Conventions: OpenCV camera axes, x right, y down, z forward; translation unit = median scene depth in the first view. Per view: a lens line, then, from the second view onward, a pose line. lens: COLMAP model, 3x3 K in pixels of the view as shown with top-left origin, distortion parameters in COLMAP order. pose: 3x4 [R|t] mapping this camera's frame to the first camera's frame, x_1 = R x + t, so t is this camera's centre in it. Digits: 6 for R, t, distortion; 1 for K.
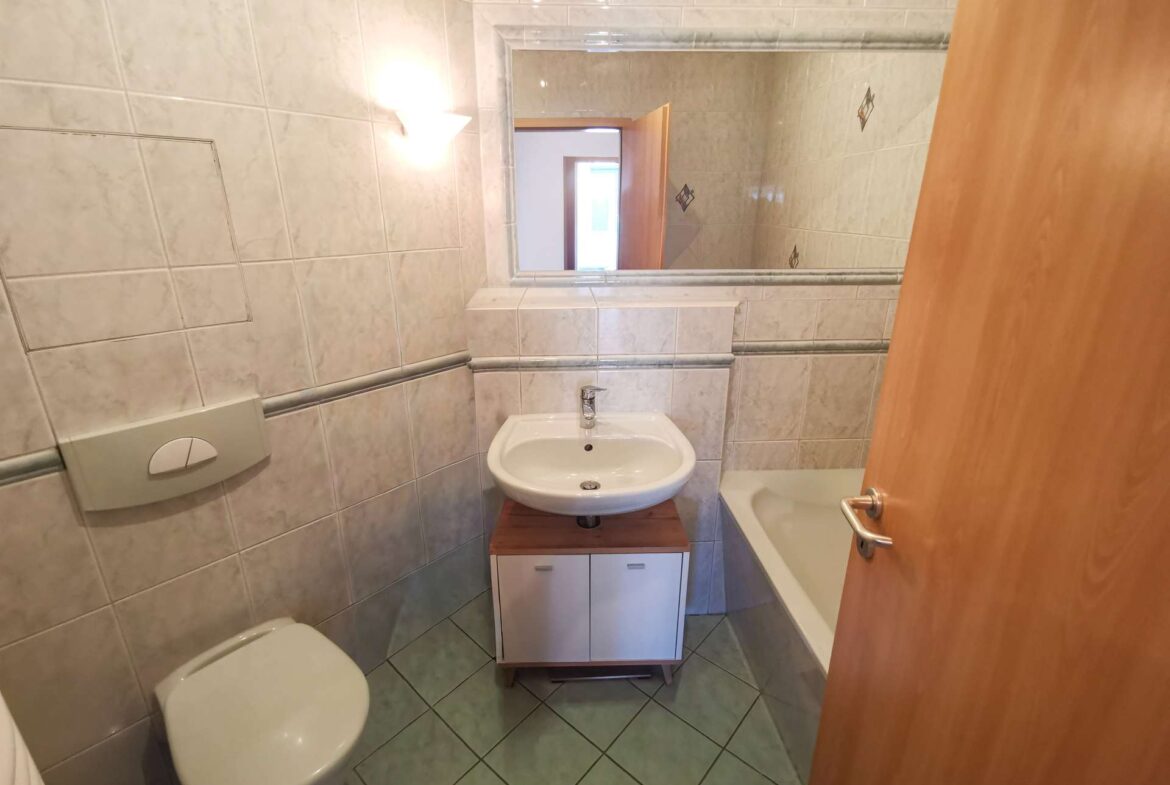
lens RADIAL K [[543.7, 0, 585.0], [0, 543.7, 392.5], [0, 0, 1]] dist [0.004142, 0.000869]
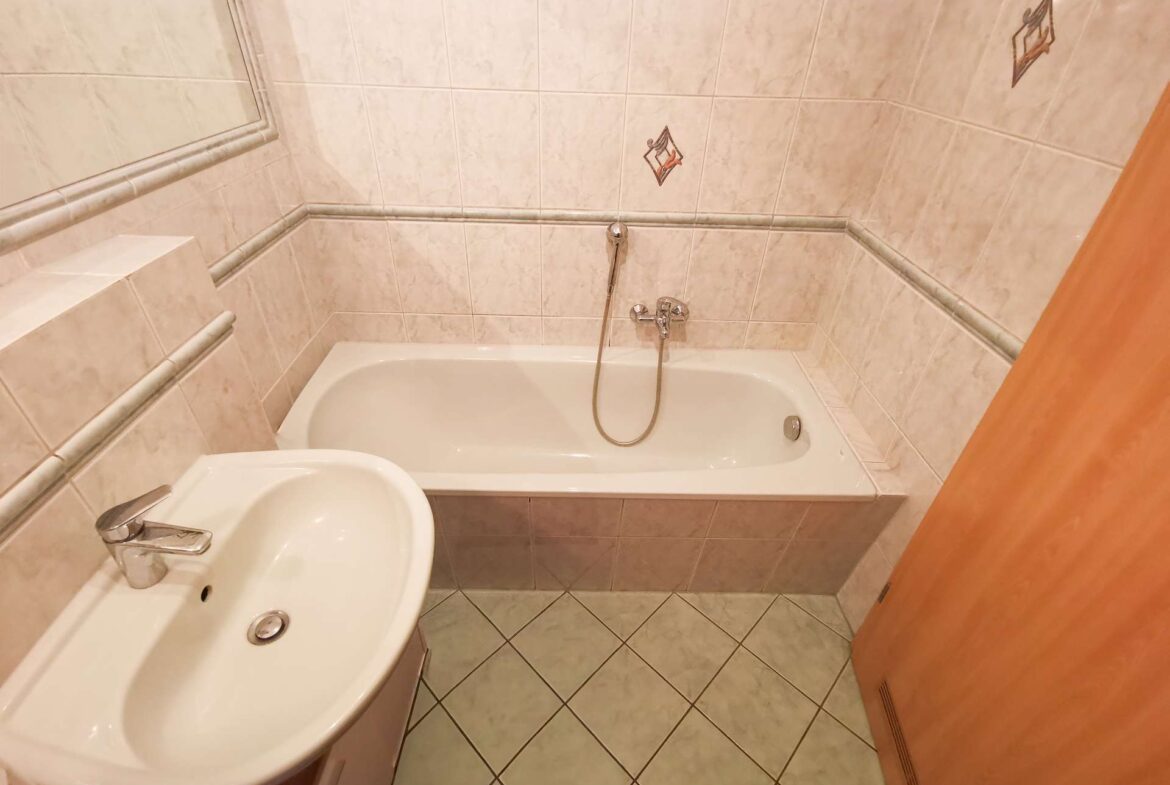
lens RADIAL K [[543.7, 0, 585.0], [0, 543.7, 392.5], [0, 0, 1]] dist [0.004142, 0.000869]
pose [[0.055788, -0.582568, 0.810865, -0.263210], [0.321297, 0.779406, 0.537861, -0.195347], [-0.945334, 0.230522, 0.230659, 0.466097]]
